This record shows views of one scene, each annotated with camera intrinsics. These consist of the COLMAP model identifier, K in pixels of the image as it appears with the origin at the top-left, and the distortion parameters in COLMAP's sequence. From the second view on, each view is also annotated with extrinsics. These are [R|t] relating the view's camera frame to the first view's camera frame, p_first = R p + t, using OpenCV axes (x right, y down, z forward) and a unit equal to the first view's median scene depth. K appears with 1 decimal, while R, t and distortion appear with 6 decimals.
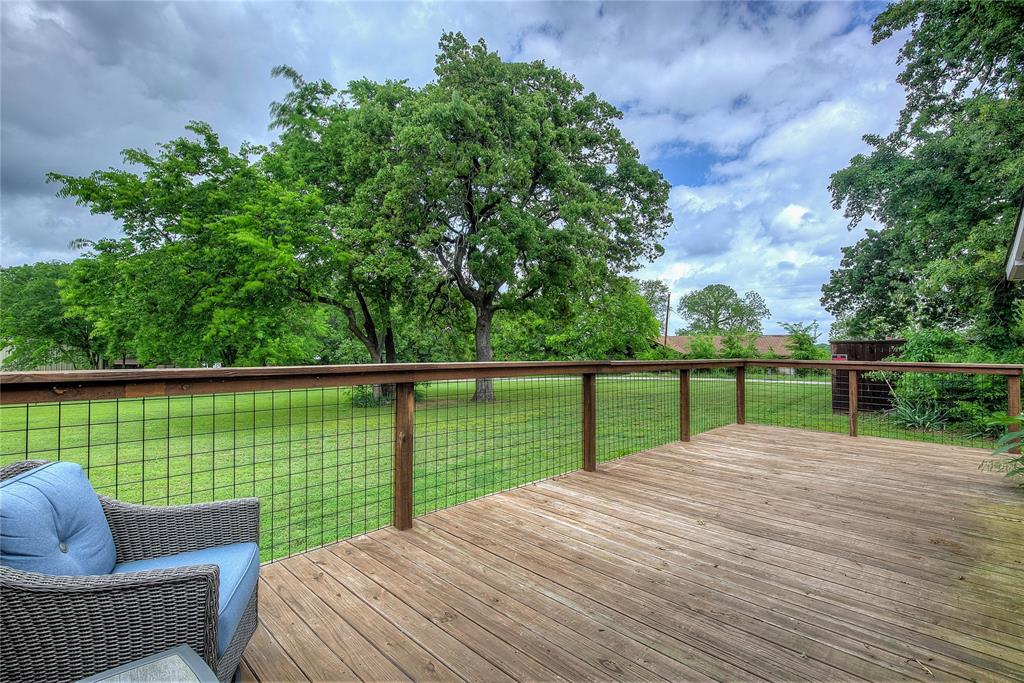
lens RADIAL K [[466.0, 0, 516.3], [0, 466.0, 346.8], [0, 0, 1]] dist [-0.002387, 0.001162]
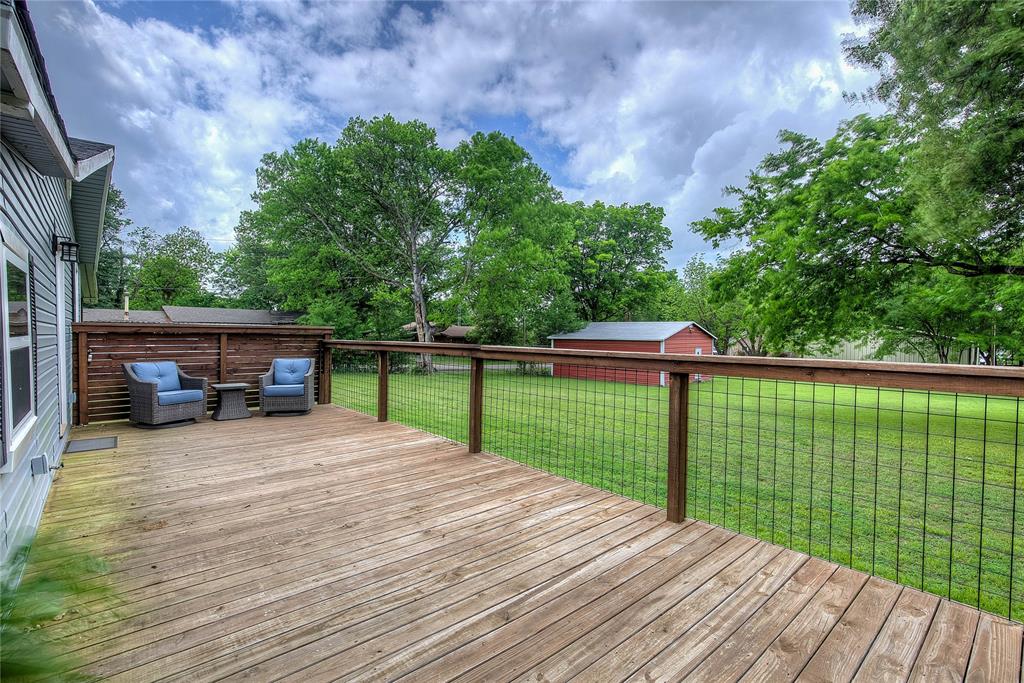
lens RADIAL K [[466.0, 0, 513.6], [0, 466.0, 346.5], [0, 0, 1]] dist [-0.002387, 0.001162]
pose [[-0.092501, 0.010021, -0.995662, 1.396743], [0.000041, 0.999949, 0.010061, 0.028574], [0.995713, 0.000890, -0.092497, 1.415857]]
